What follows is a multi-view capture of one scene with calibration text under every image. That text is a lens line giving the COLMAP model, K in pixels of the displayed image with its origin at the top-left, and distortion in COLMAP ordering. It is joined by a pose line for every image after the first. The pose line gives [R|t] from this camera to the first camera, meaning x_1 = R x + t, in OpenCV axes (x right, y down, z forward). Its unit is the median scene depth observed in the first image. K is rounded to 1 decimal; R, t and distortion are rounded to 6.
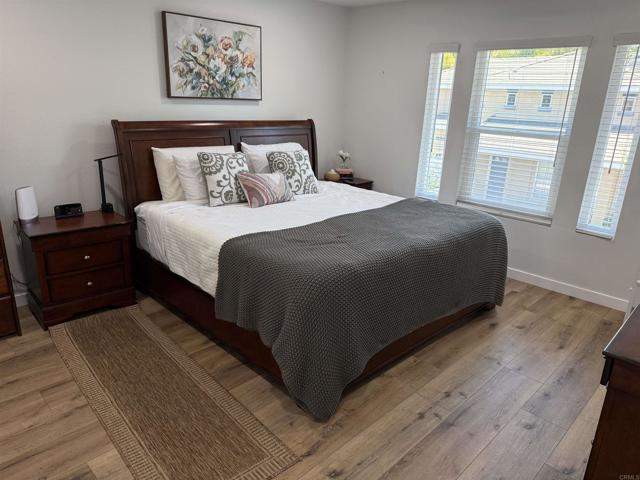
lens RADIAL K [[449.0, 0, 325.4], [0, 449.0, 243.2], [0, 0, 1]] dist [0.025412, -0.044319]
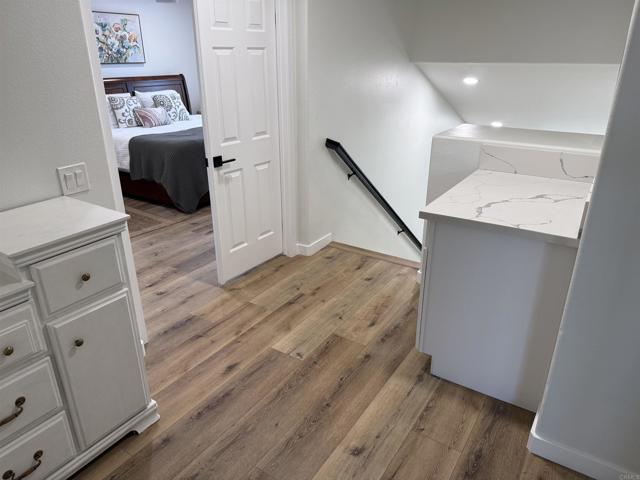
lens RADIAL K [[449.0, 0, 318.5], [0, 449.0, 233.7], [0, 0, 1]] dist [0.025412, -0.044319]
pose [[0.981481, -0.110392, 0.156552, 0.156873], [0.100686, 0.992547, 0.068652, 0.252973], [-0.162964, -0.051618, 0.985281, -0.756649]]
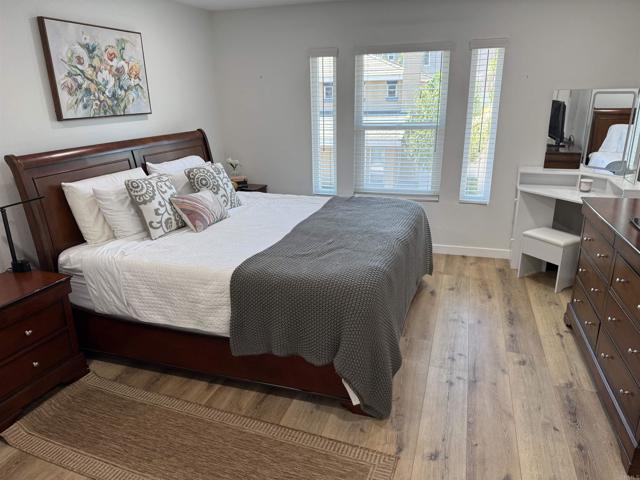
lens RADIAL K [[449.0, 0, 320.9], [0, 449.0, 239.5], [0, 0, 1]] dist [0.025412, -0.044319]
pose [[0.889256, -0.191079, 0.415588, -0.313349], [0.189590, 0.980819, 0.045283, -0.056047], [-0.416269, 0.038523, 0.908425, 0.056841]]
